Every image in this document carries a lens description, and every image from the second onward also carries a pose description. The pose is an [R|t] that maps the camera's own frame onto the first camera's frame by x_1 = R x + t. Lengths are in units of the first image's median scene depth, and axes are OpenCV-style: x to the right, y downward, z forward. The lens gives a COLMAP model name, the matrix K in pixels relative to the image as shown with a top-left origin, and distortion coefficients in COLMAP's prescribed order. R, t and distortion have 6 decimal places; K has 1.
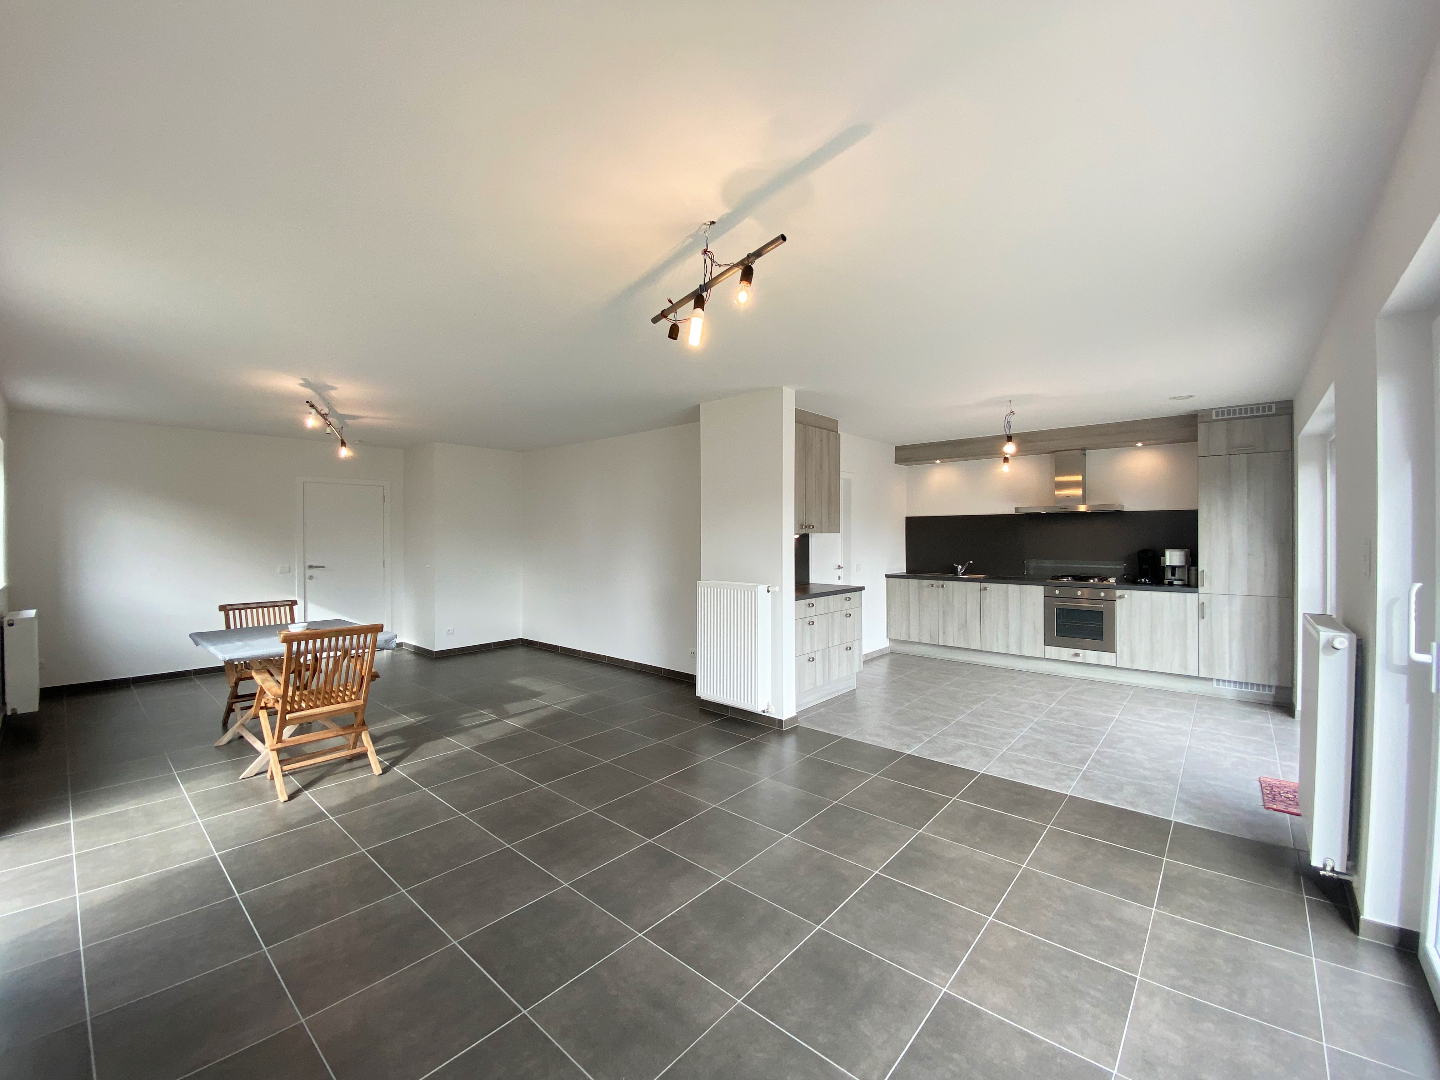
lens RADIAL K [[591.3, 0, 724.4], [0, 591.3, 533.2], [0, 0, 1]] dist [-0.000792, -0.001918]
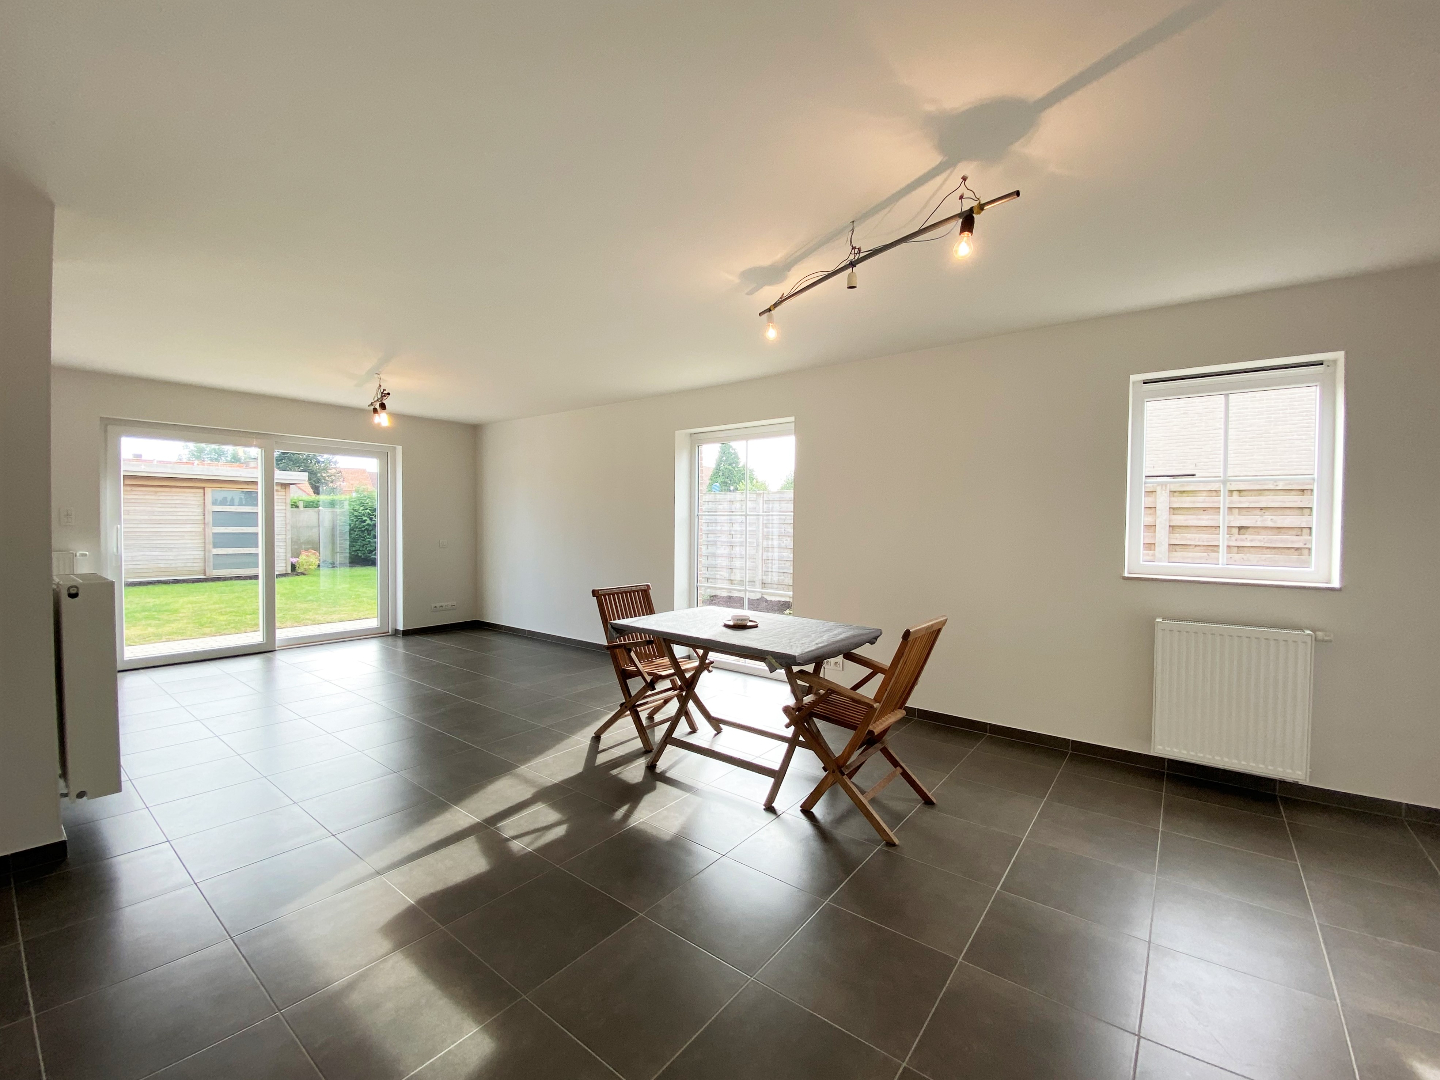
lens RADIAL K [[591.3, 0, 720.0], [0, 591.3, 534.4], [0, 0, 1]] dist [-0.000792, -0.001918]
pose [[-0.997933, -0.000231, -0.064257, -0.396995], [-0.001981, 0.999629, 0.027171, 0.011052], [0.064227, 0.027243, -0.997563, 1.111126]]
